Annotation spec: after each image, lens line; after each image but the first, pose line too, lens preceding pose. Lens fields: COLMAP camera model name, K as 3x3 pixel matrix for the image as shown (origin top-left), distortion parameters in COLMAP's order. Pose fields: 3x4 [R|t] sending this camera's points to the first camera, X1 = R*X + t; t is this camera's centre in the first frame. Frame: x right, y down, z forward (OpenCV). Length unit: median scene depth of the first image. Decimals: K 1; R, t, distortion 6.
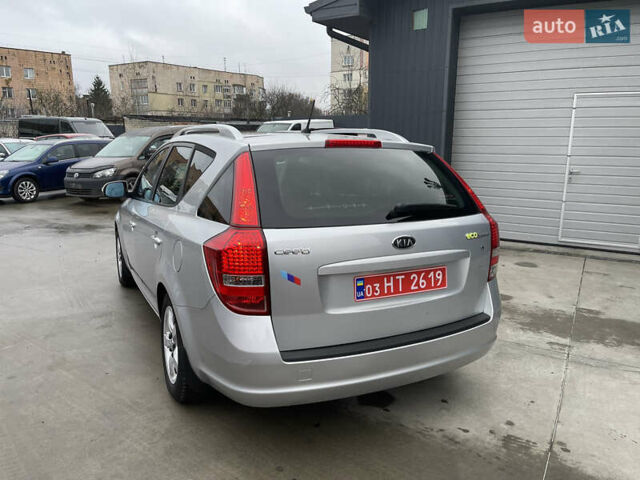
lens RADIAL K [[485.3, 0, 316.8], [0, 485.3, 240.1], [0, 0, 1]] dist [0.088172, -0.114850]
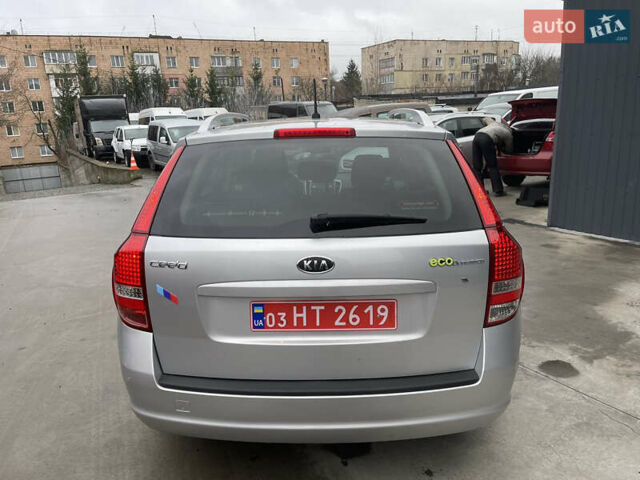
lens RADIAL K [[485.6, 0, 316.5], [0, 485.6, 243.5], [0, 0, 1]] dist [0.085989, -0.108977]
pose [[0.882655, 0.082605, -0.462706, 0.457065], [-0.057841, 0.996042, 0.067482, -0.069061], [0.466450, -0.032799, 0.883939, 0.276683]]
